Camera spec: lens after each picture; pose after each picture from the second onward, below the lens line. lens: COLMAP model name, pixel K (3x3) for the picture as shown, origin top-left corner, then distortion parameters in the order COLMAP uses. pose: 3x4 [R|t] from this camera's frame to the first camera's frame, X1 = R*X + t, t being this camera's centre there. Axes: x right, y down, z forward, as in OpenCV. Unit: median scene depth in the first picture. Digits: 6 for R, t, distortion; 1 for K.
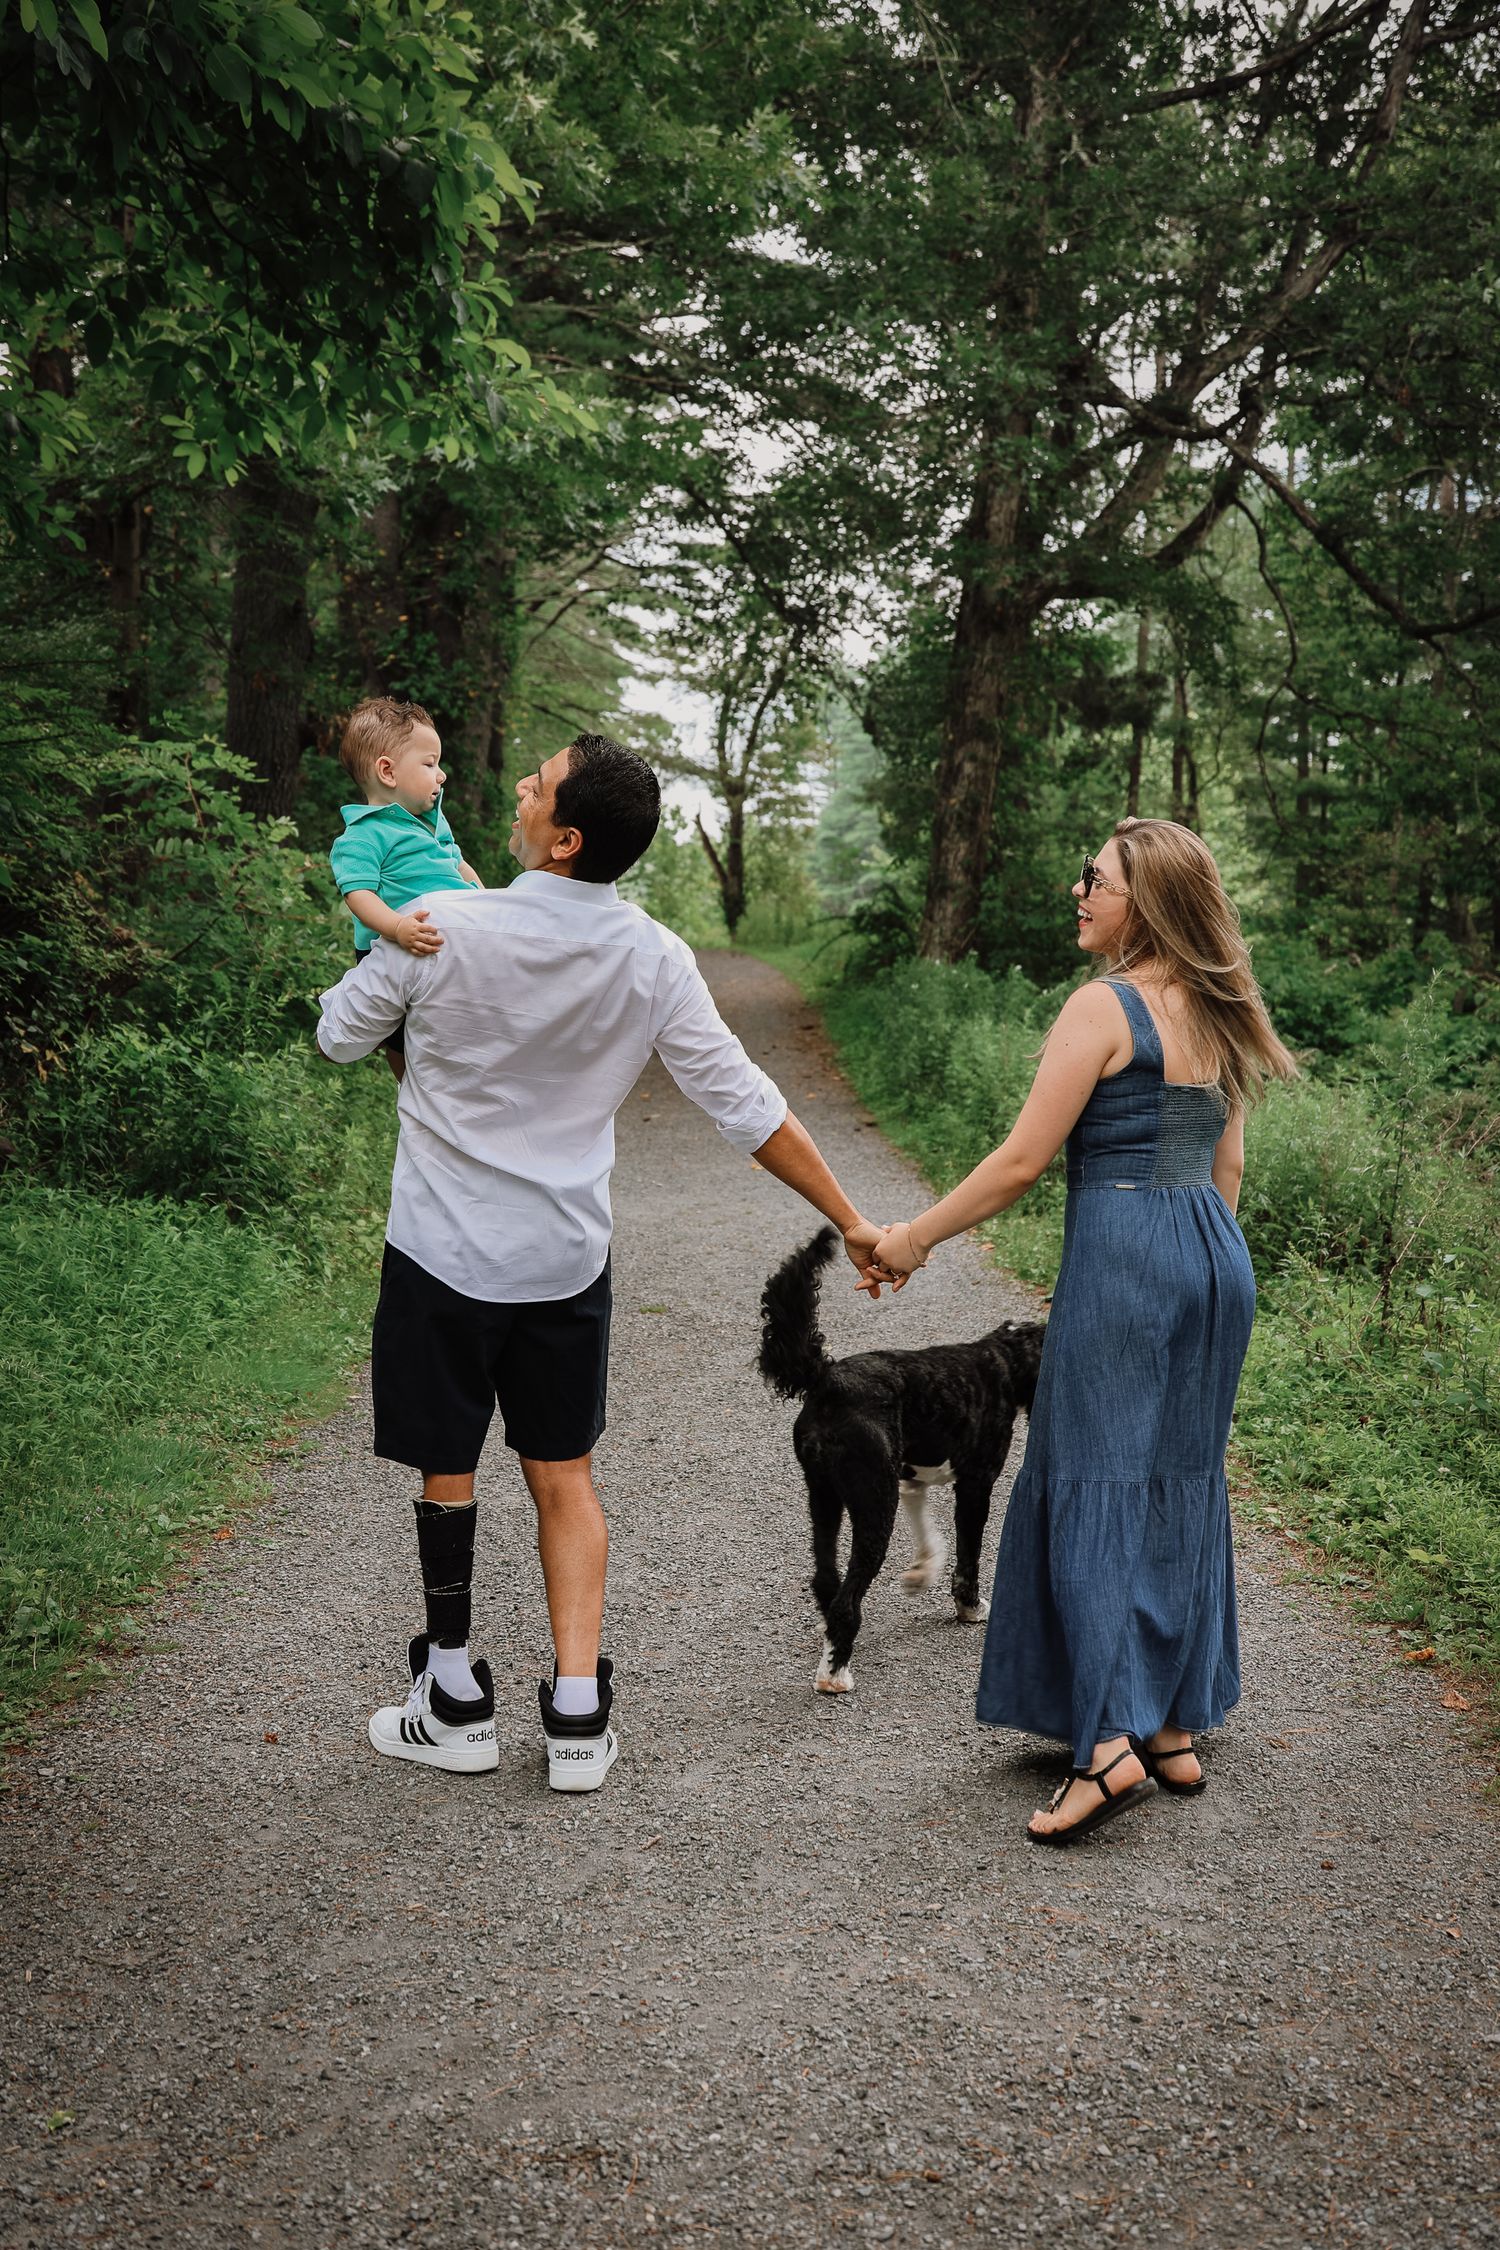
lens RADIAL K [[2609.9, 0, 765.8], [0, 2609.9, 1093.1], [0, 0, 1]] dist [0.038672, 0.000000]
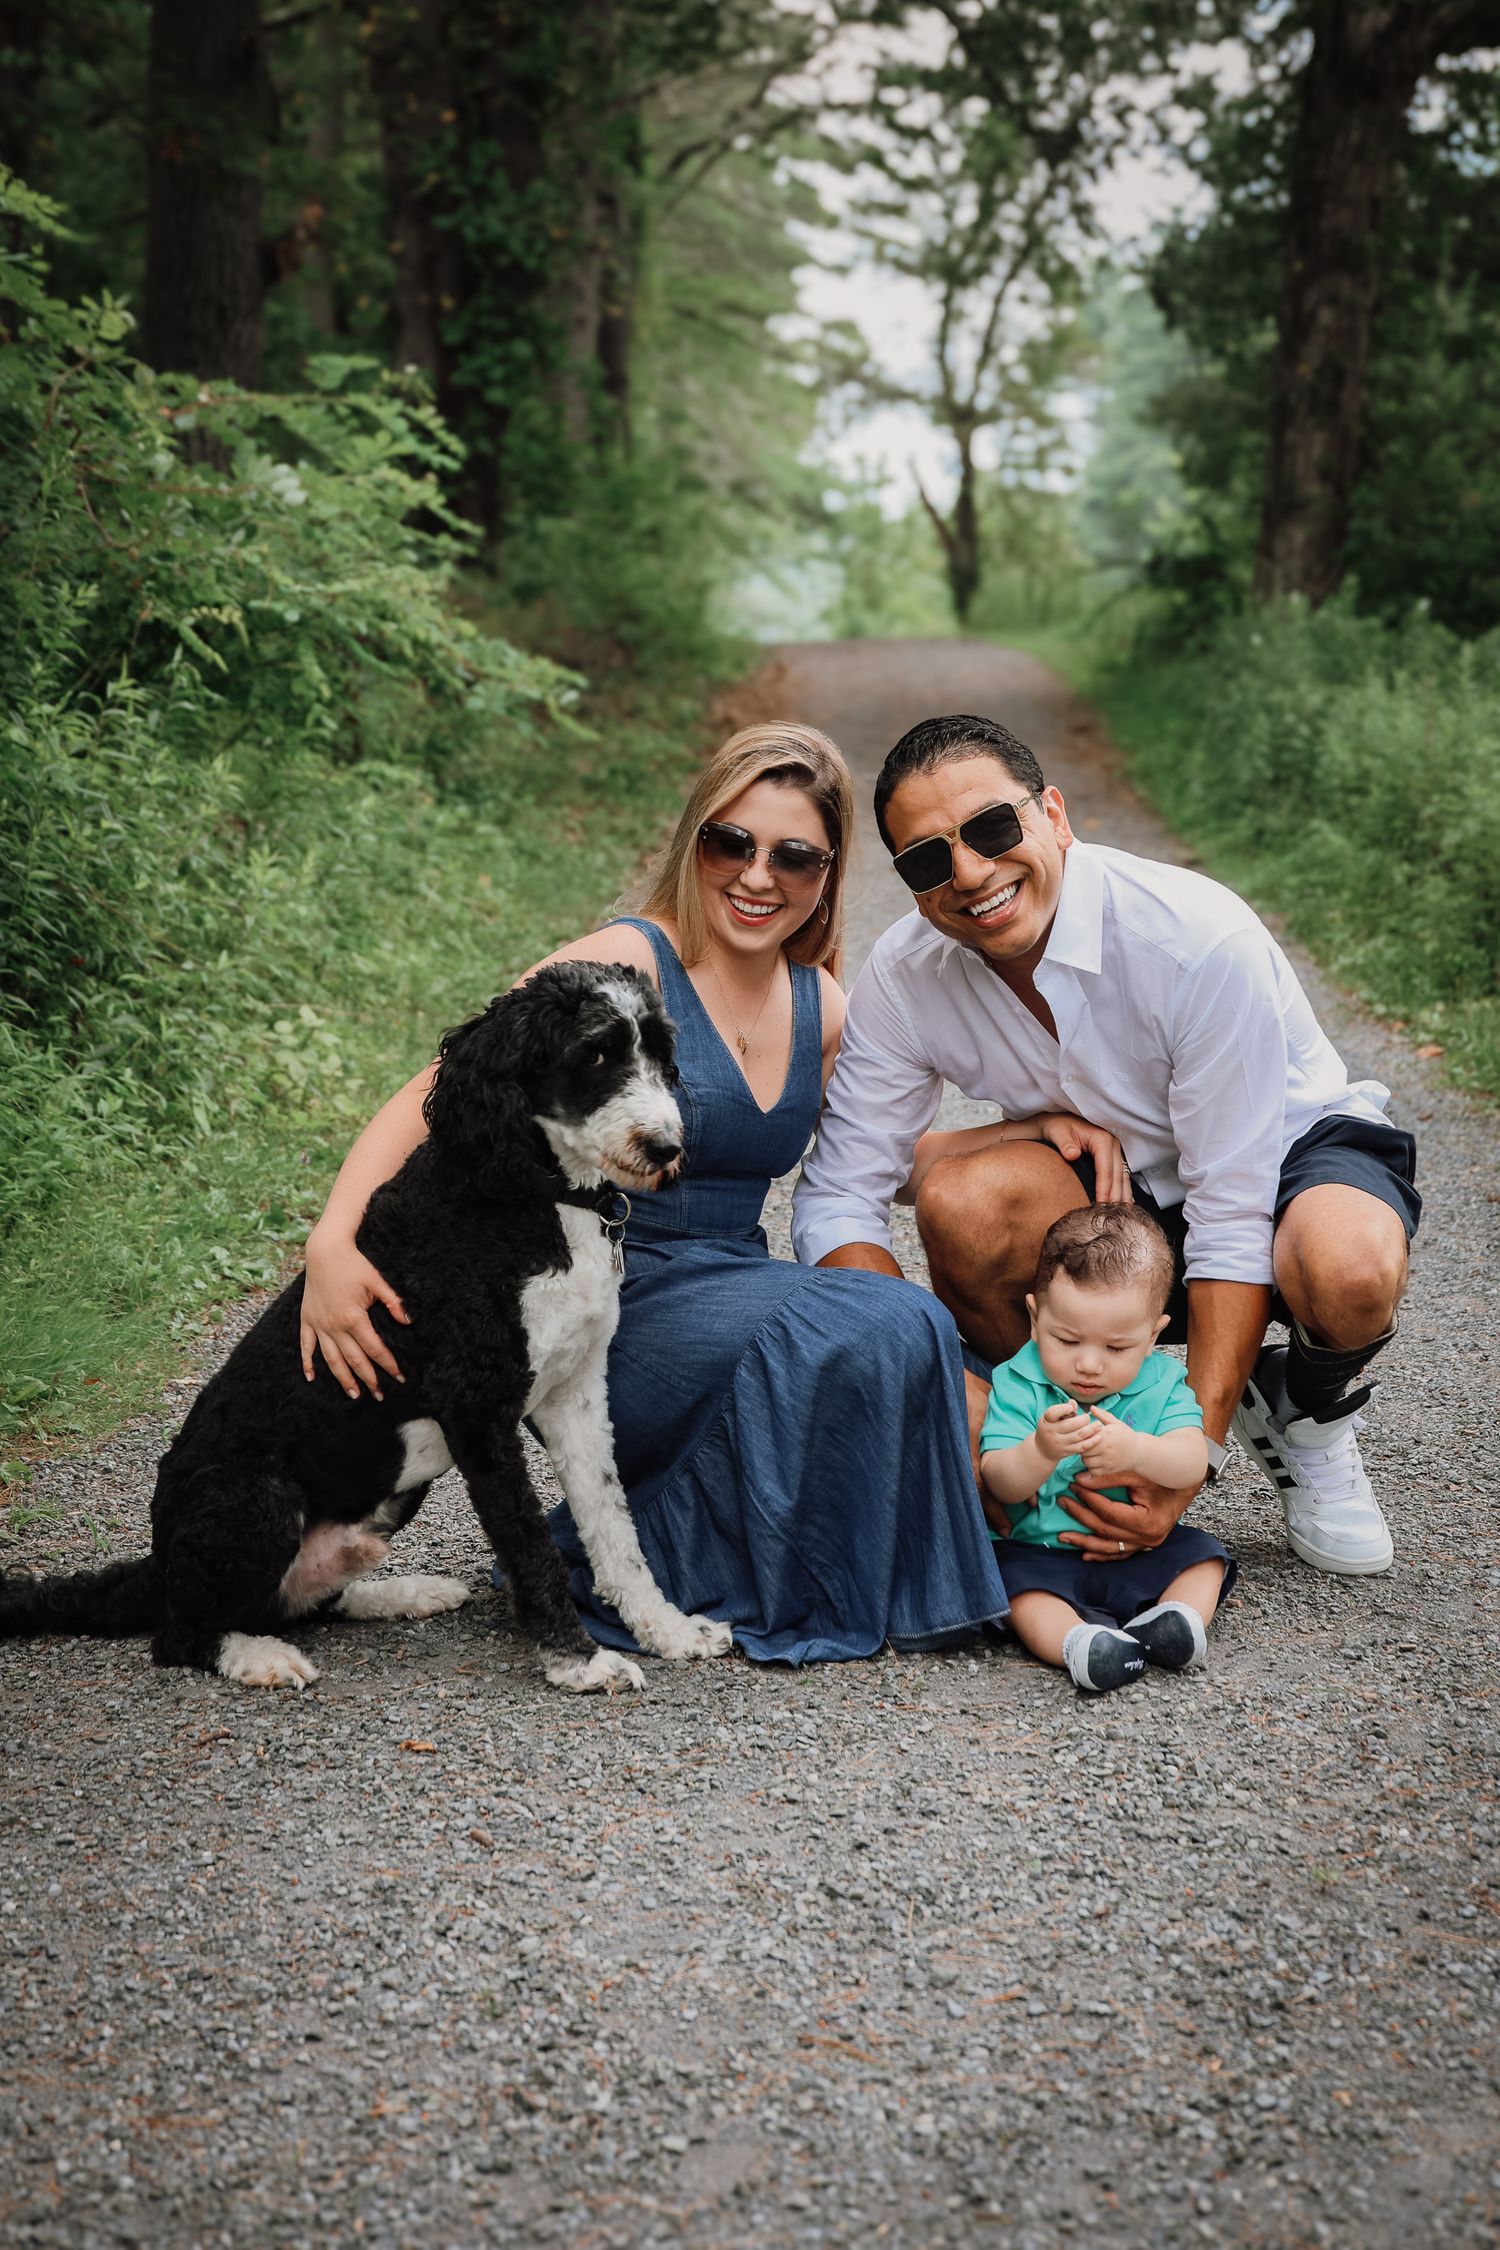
lens RADIAL K [[3478.3, 0, 735.0], [0, 3478.3, 1147.7], [0, 0, 1]] dist [-0.008085, 0.000000]
pose [[0.996541, -0.017672, -0.081202, -0.001346], [0.024142, 0.996550, 0.079411, 0.007504], [0.079518, -0.081097, 0.993529, 0.111868]]
